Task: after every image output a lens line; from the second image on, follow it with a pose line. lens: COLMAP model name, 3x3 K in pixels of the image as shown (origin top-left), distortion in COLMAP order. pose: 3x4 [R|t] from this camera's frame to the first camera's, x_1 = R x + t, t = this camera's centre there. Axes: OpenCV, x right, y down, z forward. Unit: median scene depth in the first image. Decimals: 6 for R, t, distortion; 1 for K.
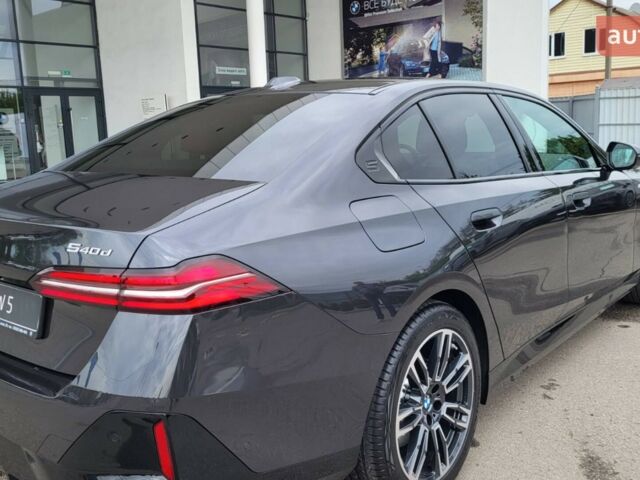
lens RADIAL K [[663.0, 0, 320.0], [0, 663.0, 240.0], [0, 0, 1]] dist [0.034759, 0.010313]
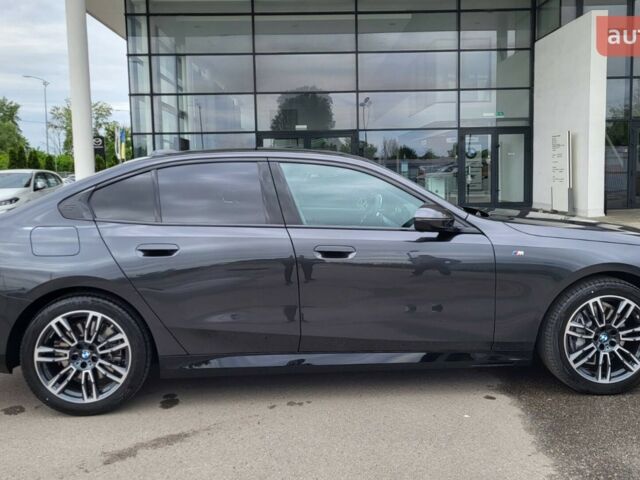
lens RADIAL K [[663.0, 0, 320.0], [0, 663.0, 240.0], [0, 0, 1]] dist [0.034759, 0.010313]
pose [[0.680447, 0.104593, -0.725295, 1.241552], [-0.134238, 0.990804, 0.016944, -0.100871], [0.720397, 0.085832, 0.688230, 0.191801]]
